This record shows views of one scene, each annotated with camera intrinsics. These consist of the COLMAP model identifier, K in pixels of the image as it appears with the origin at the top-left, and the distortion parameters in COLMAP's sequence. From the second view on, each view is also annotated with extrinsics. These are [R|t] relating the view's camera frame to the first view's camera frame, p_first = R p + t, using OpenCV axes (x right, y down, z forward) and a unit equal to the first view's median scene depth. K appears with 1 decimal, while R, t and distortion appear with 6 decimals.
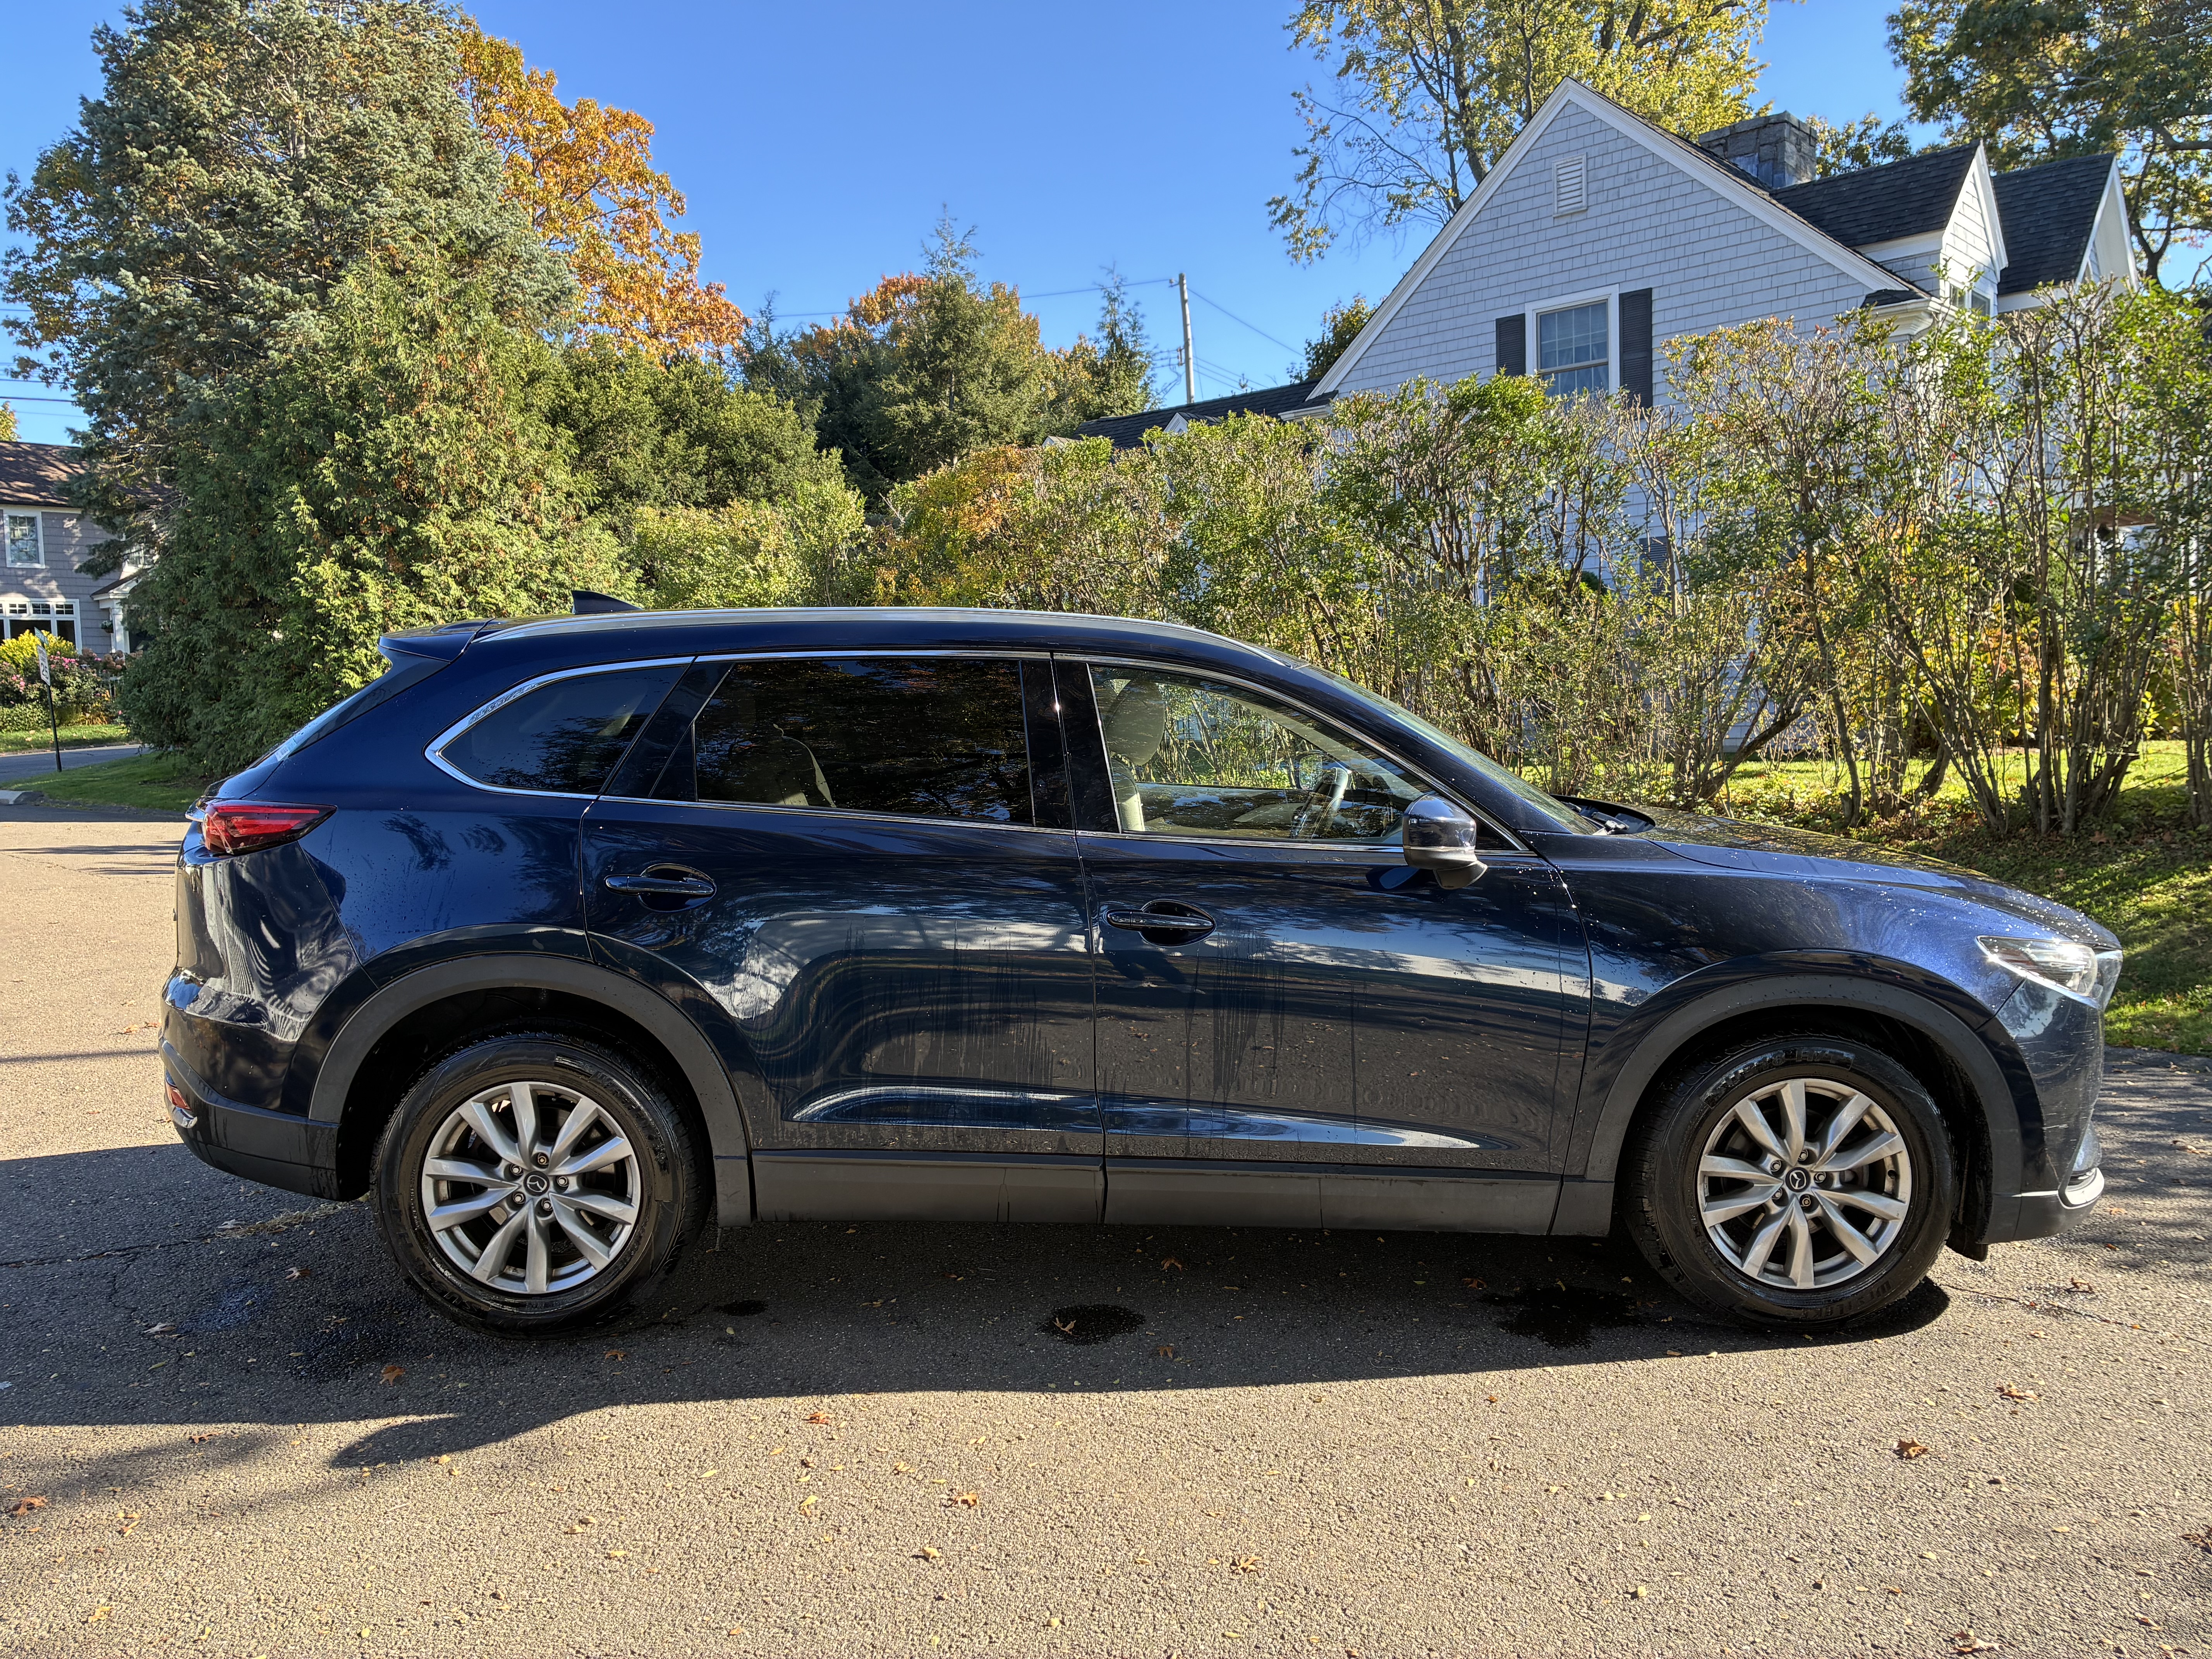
lens RADIAL K [[1645.8, 0, 1129.0], [0, 1645.8, 835.0], [0, 0, 1]] dist [0.034841, -0.042123]
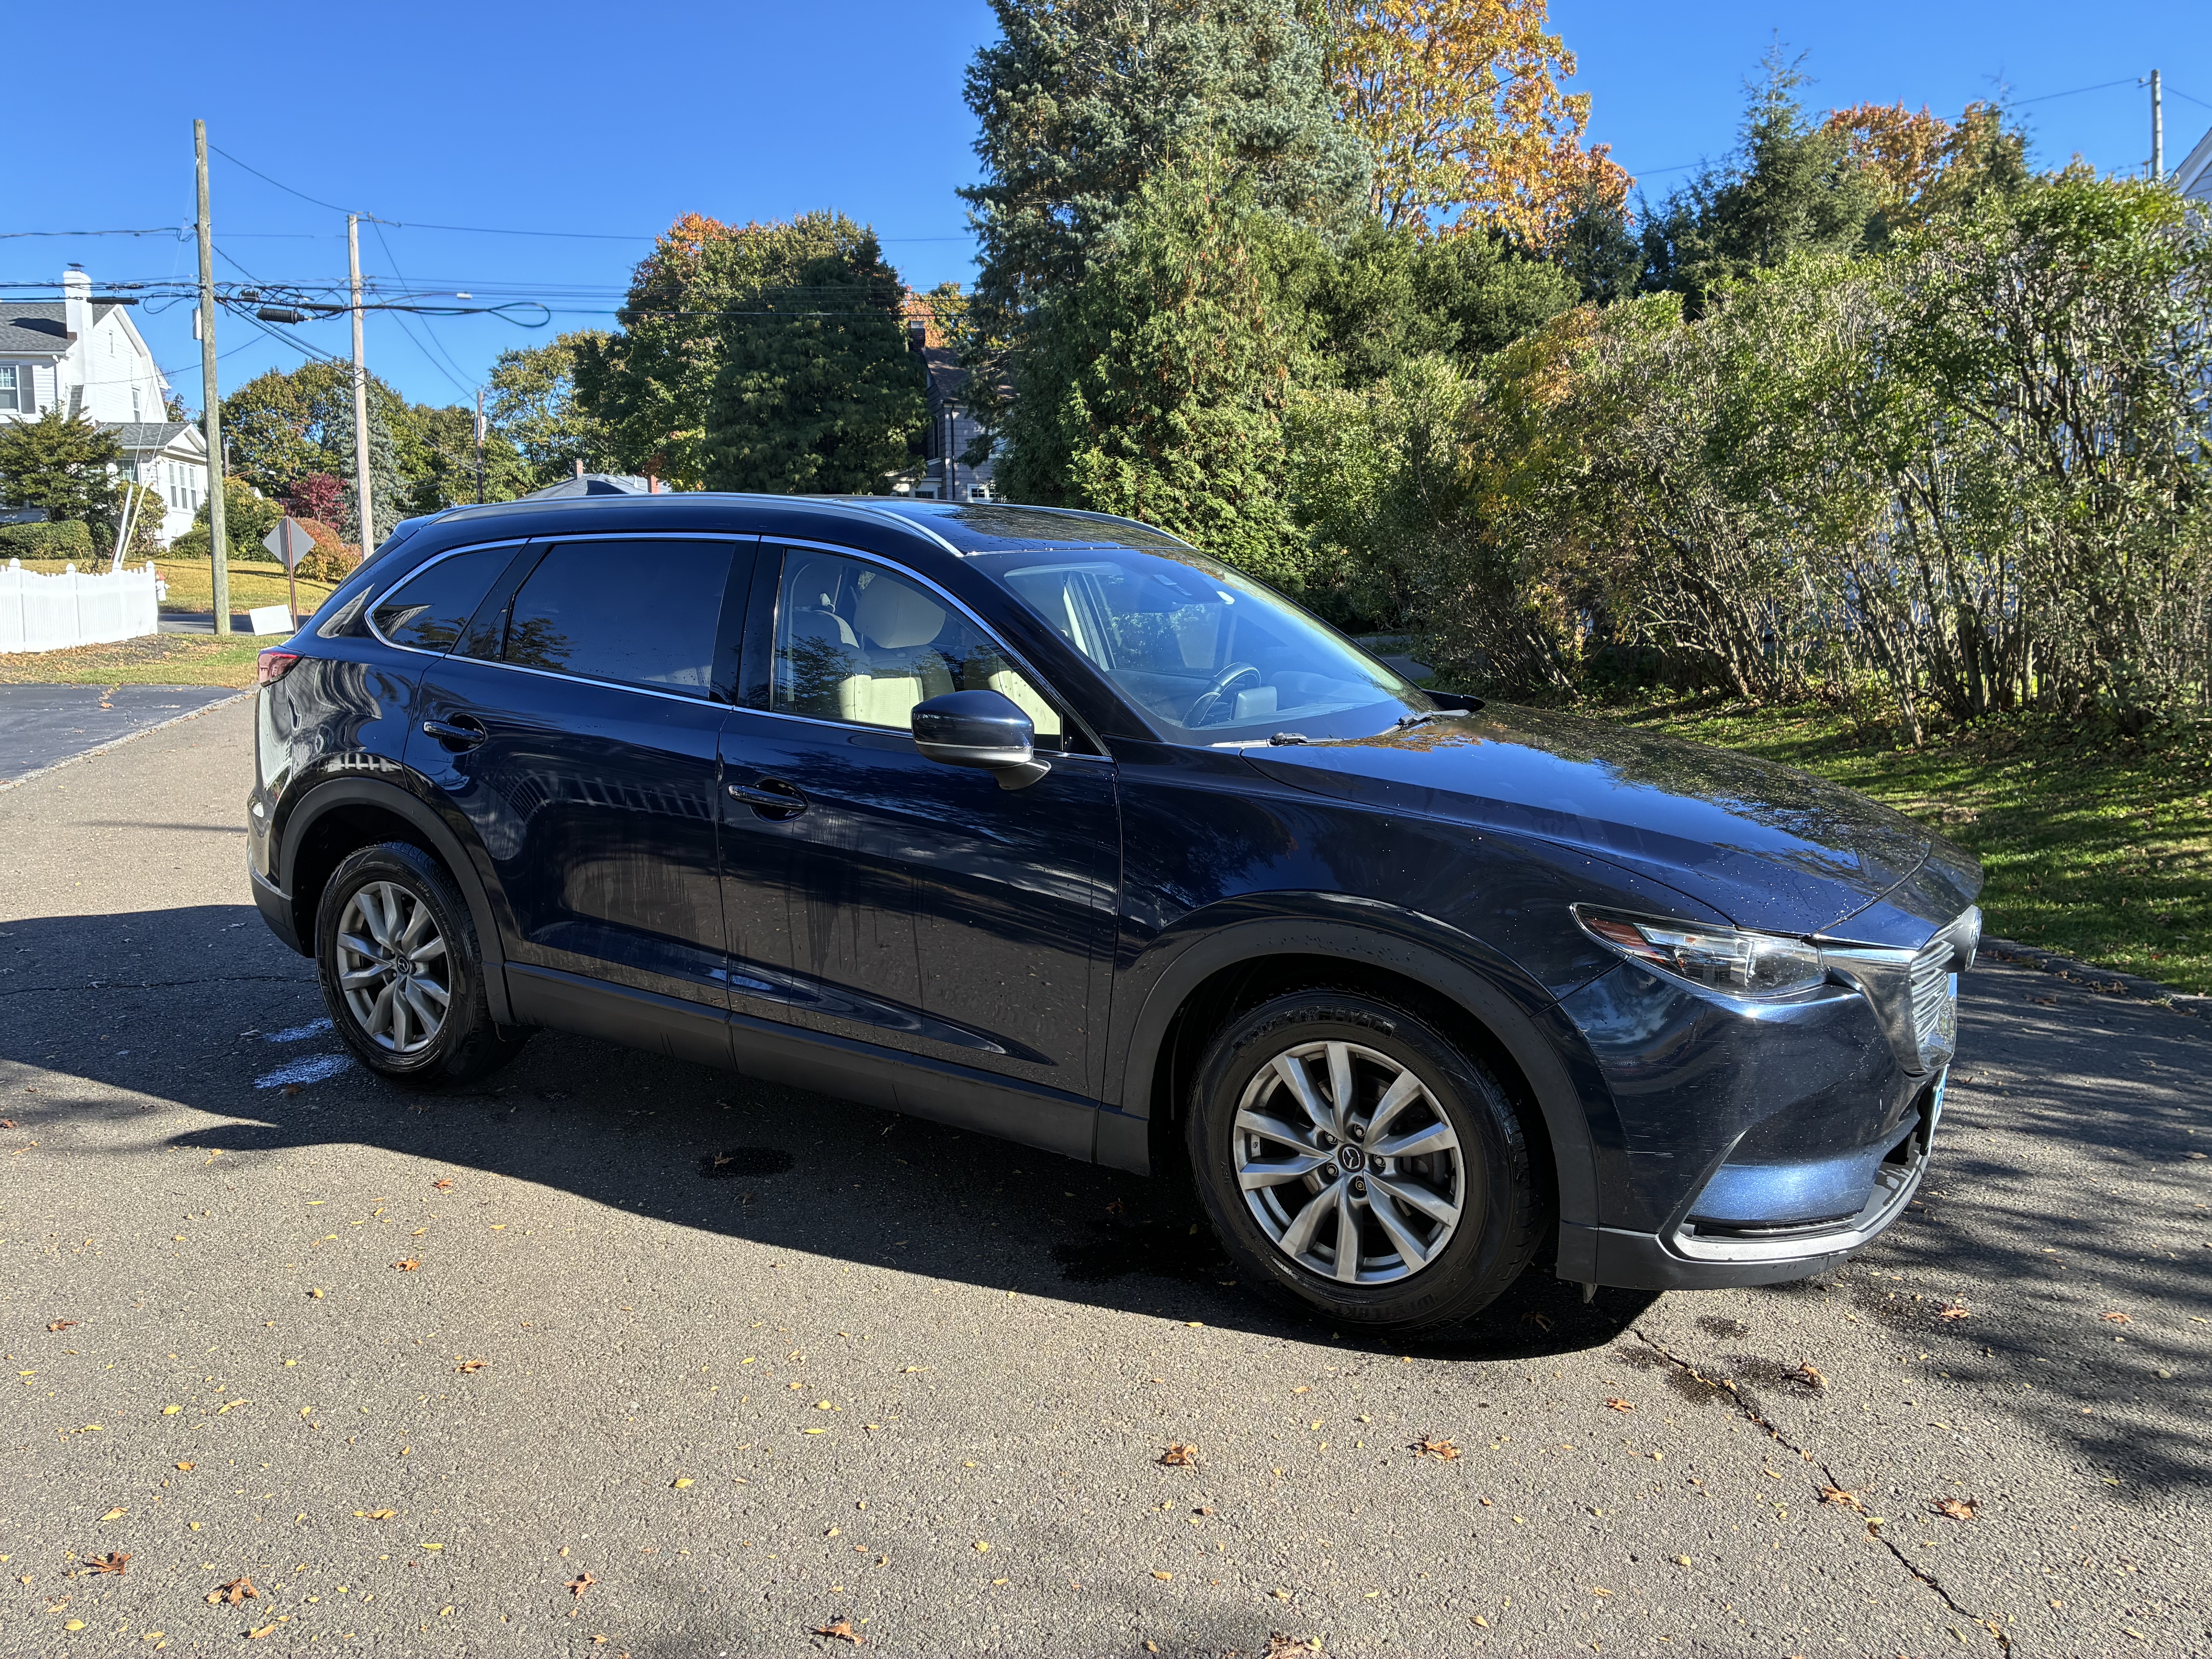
lens RADIAL K [[1694.5, 0, 1147.4], [0, 1694.5, 804.3], [0, 0, 1]] dist [-0.007672, -0.004932]
pose [[0.855255, 0.084590, -0.511257, 0.145852], [-0.059222, 0.996078, 0.065736, -0.004999], [0.514813, -0.025944, 0.856910, 0.038426]]
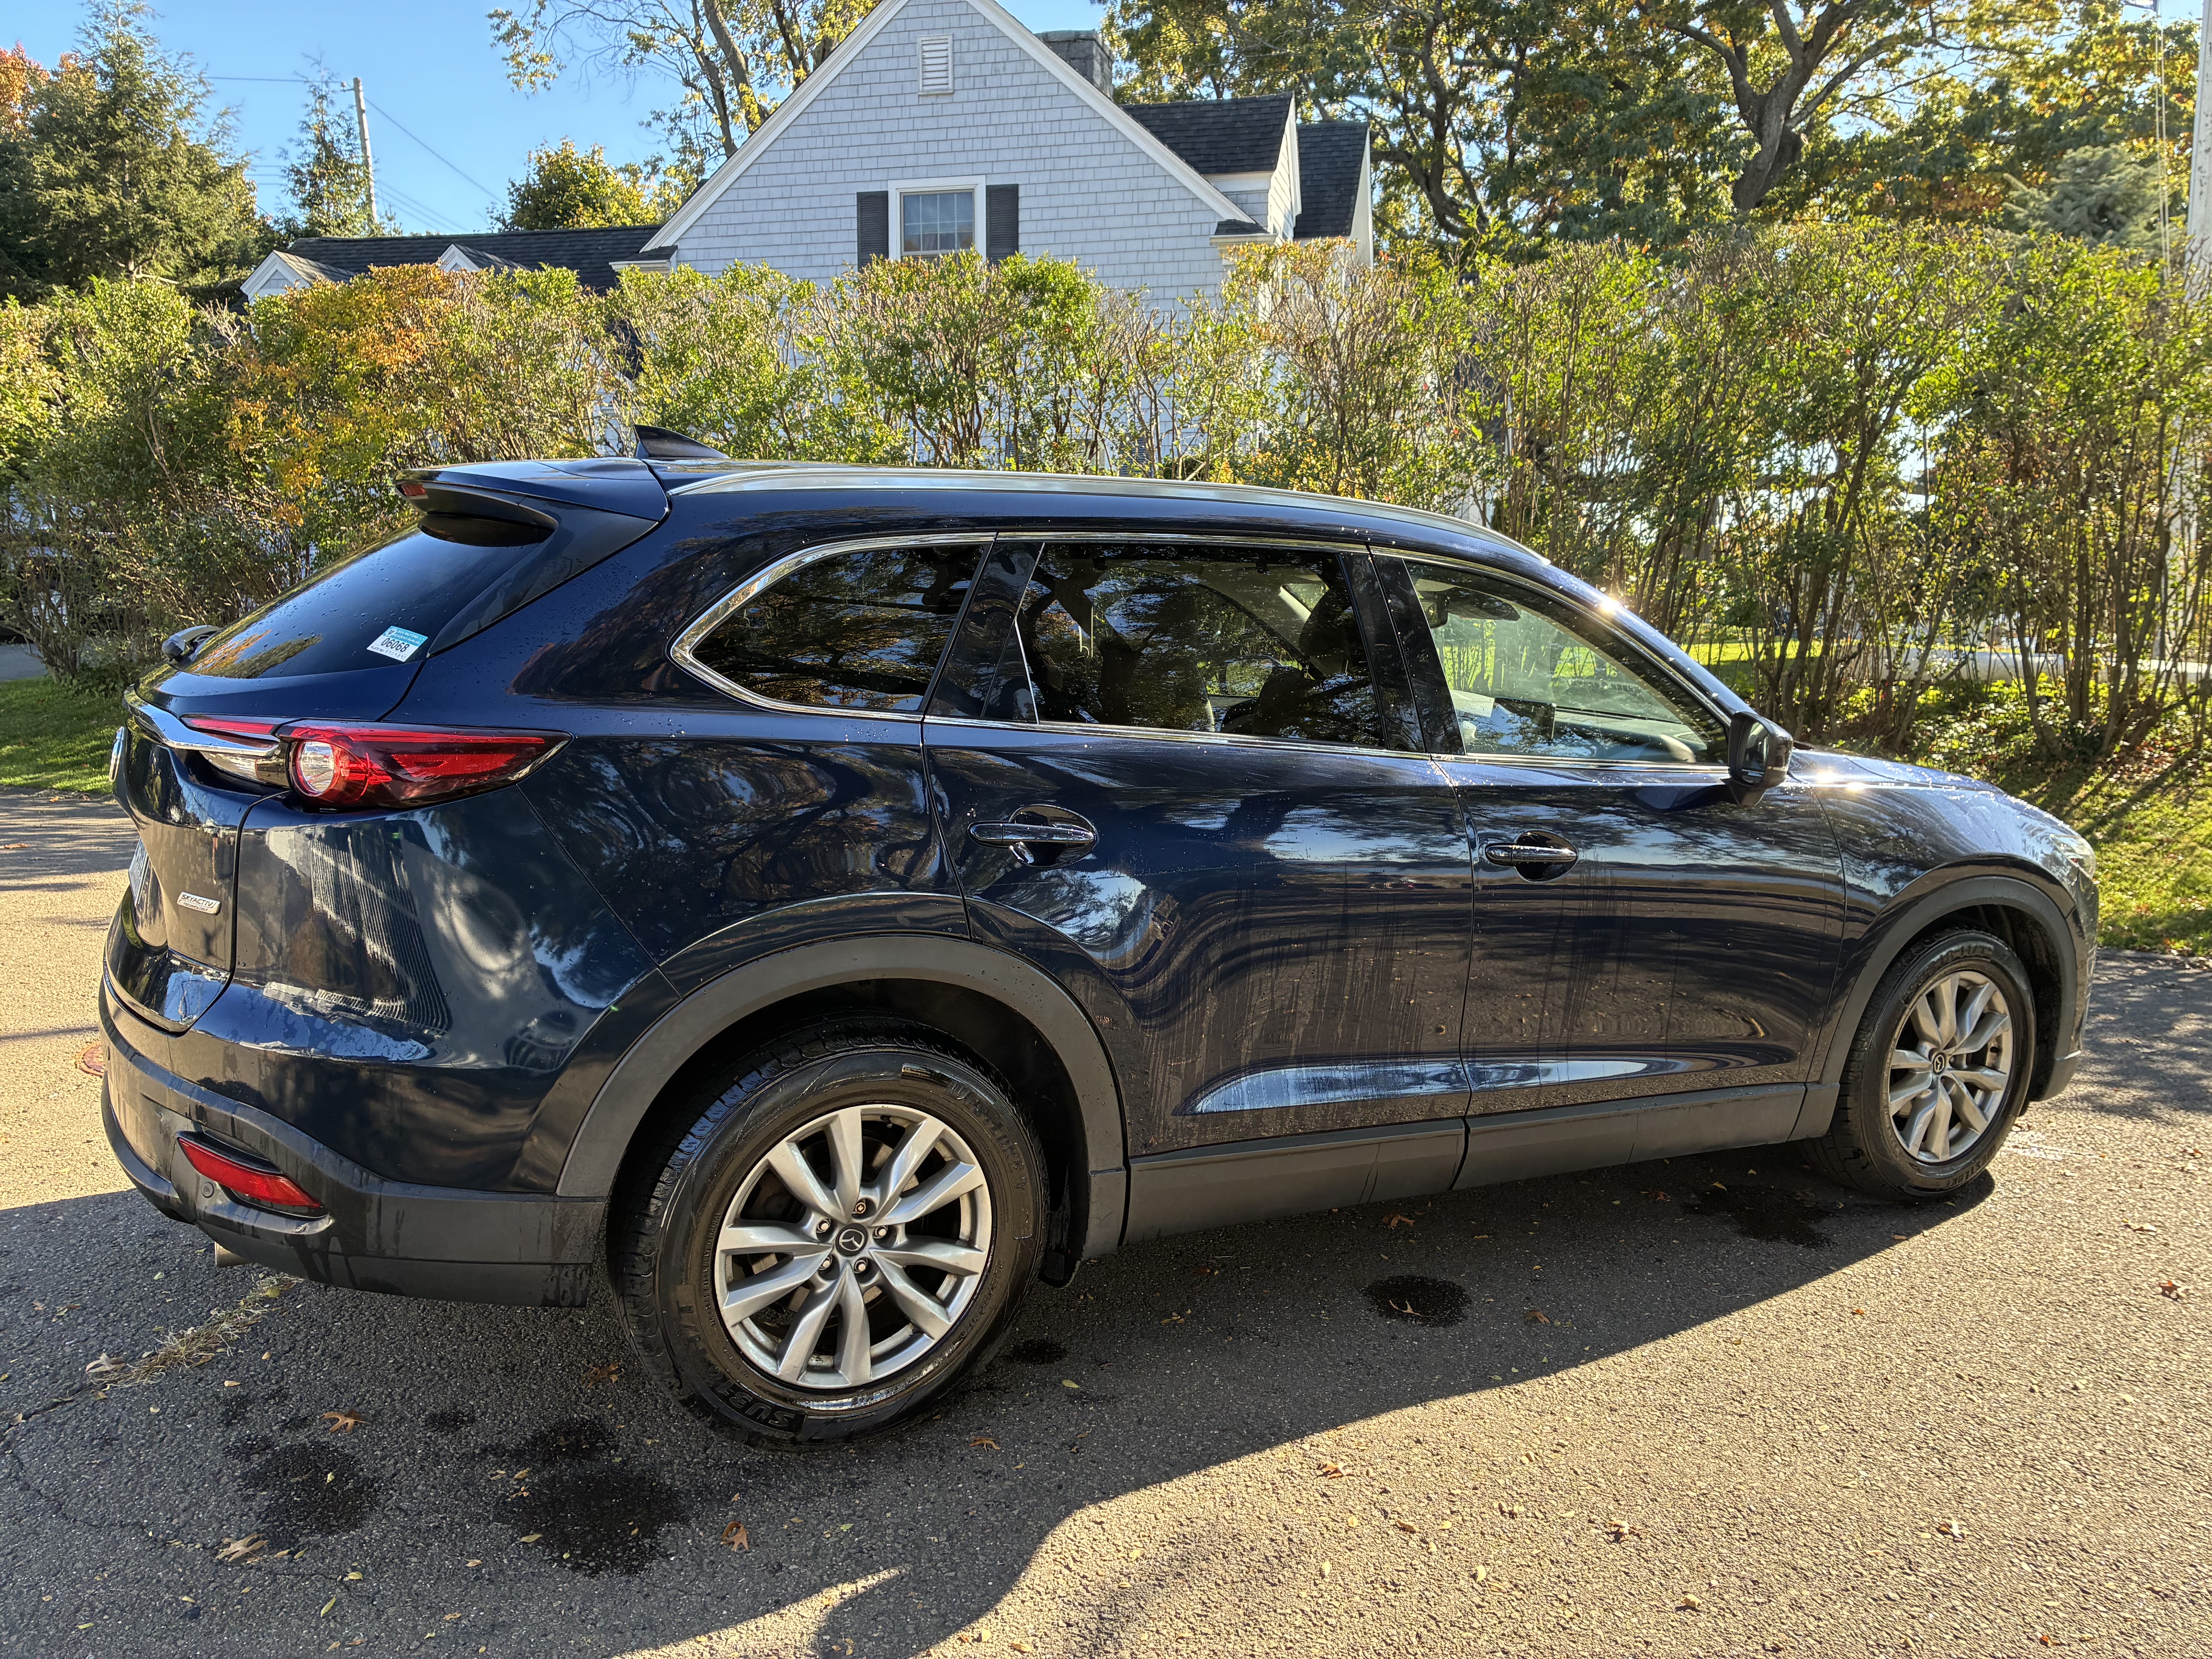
lens RADIAL K [[1655.2, 0, 1106.0], [0, 1655.2, 829.5], [0, 0, 1]] dist [0.040695, -0.071643]
pose [[0.879438, -0.033404, 0.474841, -0.116319], [0.003021, 0.997906, 0.064605, -0.003856], [-0.476005, -0.055381, 0.877697, 0.058266]]
